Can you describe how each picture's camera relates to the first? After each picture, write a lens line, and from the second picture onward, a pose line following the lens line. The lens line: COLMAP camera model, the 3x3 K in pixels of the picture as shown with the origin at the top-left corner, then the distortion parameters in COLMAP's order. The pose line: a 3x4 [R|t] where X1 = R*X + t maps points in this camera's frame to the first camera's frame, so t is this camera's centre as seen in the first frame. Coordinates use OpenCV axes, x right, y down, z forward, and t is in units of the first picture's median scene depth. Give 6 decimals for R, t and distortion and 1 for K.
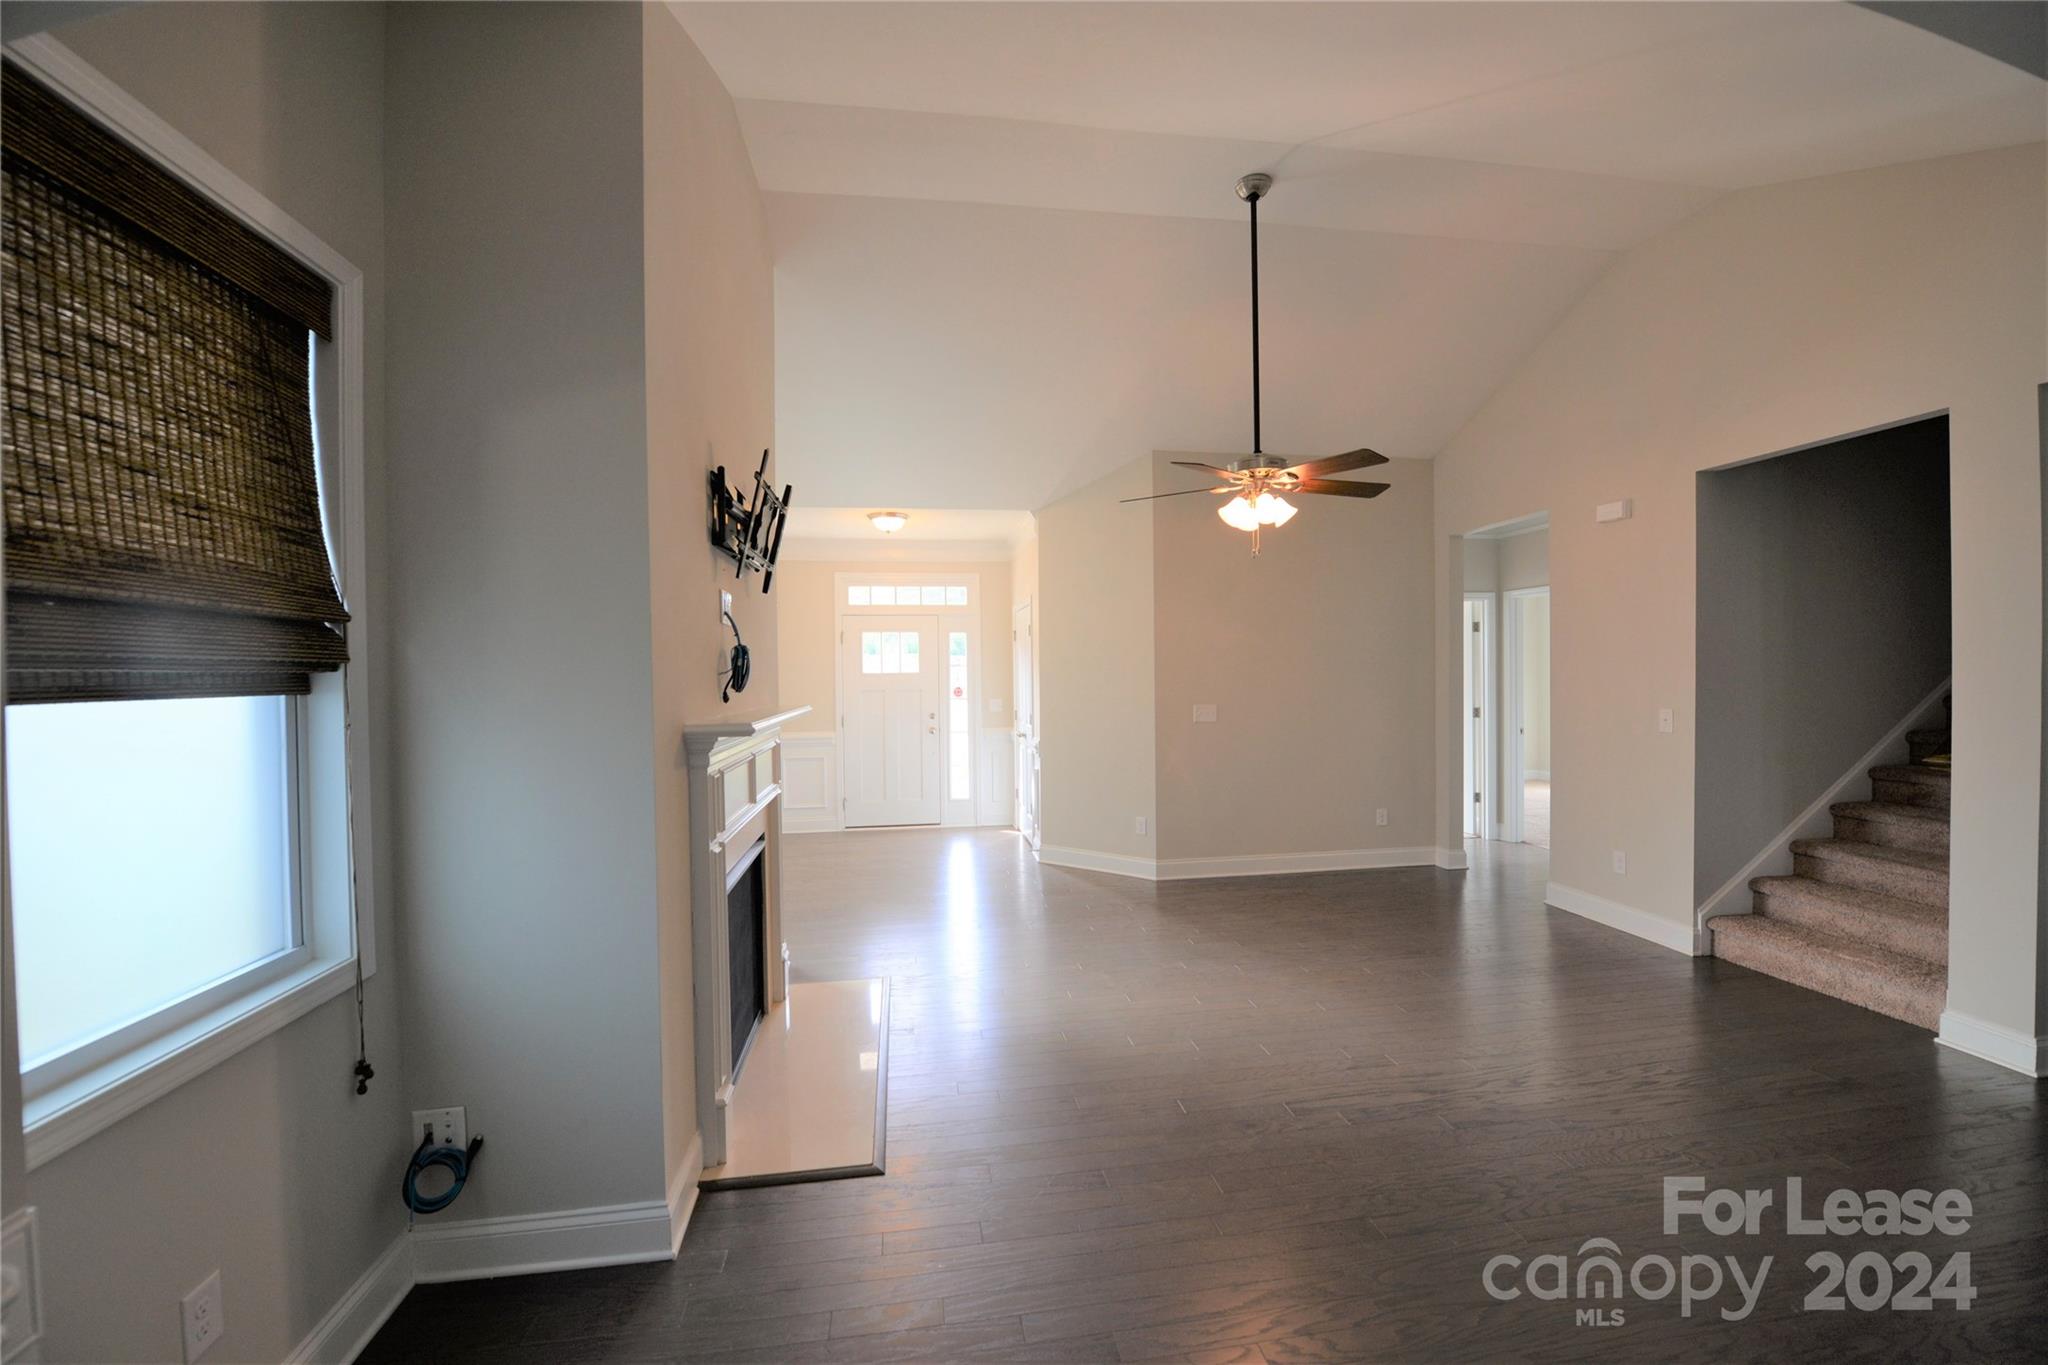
lens RADIAL K [[822.6, 0, 1028.3], [0, 822.6, 683.8], [0, 0, 1]] dist [-0.000902, -0.007540]
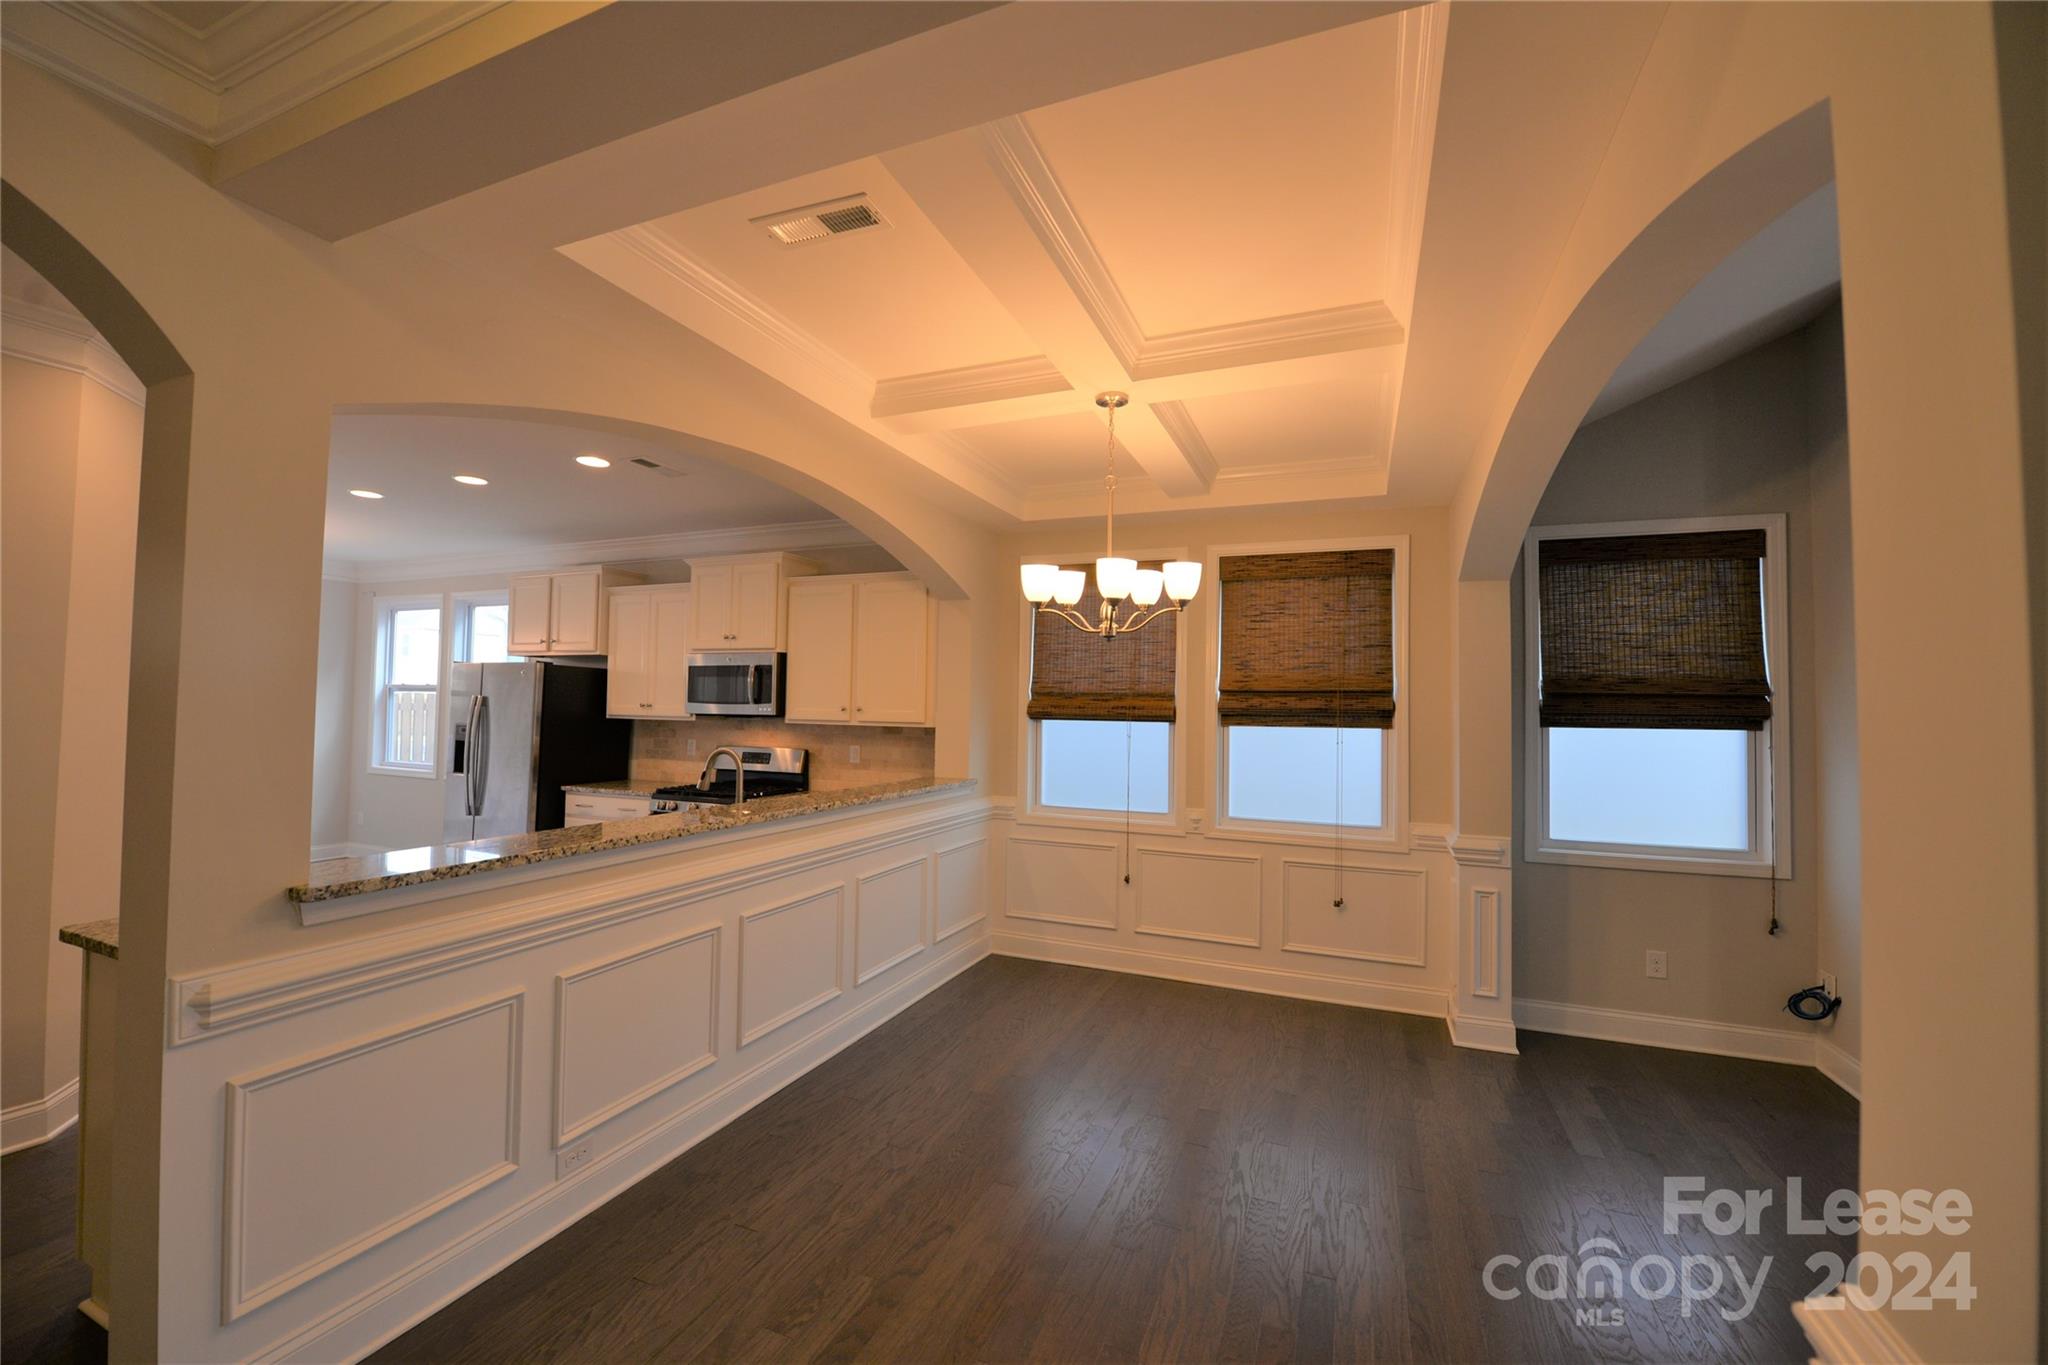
lens RADIAL K [[804.9, 0, 1027.9], [0, 804.9, 678.9], [0, 0, 1]] dist [-0.022949, -0.000513]
pose [[-0.507463, -0.029508, -0.861168, 0.818332], [-0.020822, 0.999542, -0.021980, -0.016187], [0.861422, 0.006777, -0.507845, 0.193614]]
